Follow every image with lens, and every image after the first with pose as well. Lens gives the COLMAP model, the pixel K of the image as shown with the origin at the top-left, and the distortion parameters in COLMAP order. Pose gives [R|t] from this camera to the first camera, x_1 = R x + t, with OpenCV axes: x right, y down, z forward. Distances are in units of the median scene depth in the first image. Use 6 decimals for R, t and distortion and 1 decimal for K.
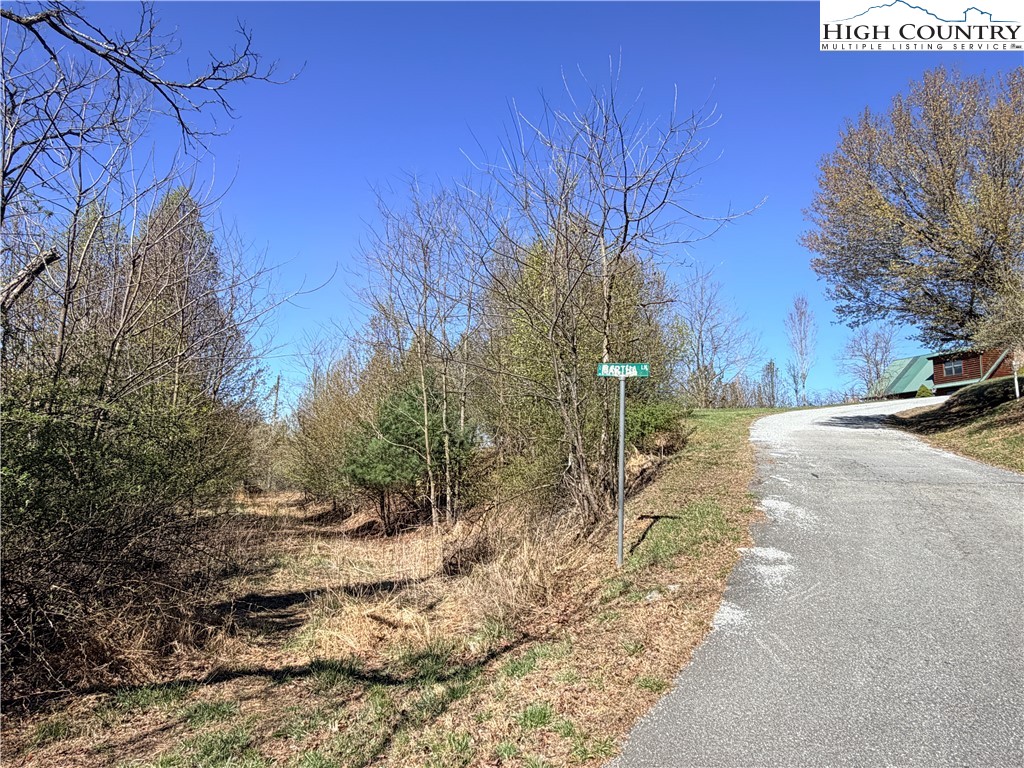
lens RADIAL K [[664.8, 0, 512.0], [0, 664.8, 384.0], [0, 0, 1]] dist [-0.000909, 0.000070]
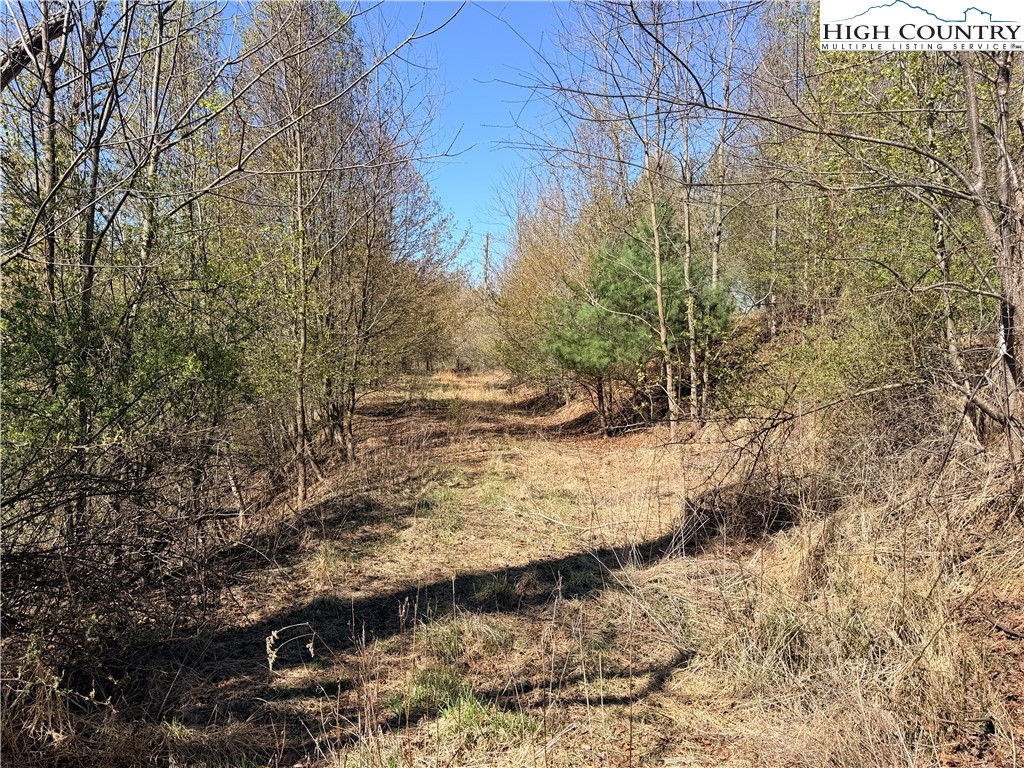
lens RADIAL K [[667.3, 0, 512.0], [0, 667.3, 384.0], [0, 0, 1]] dist [0.005691, 0.000626]
pose [[0.936739, 0.016014, -0.349663, -0.029458], [0.053400, 0.980721, 0.187973, 0.026866], [0.345932, -0.194754, 0.917825, 0.297067]]
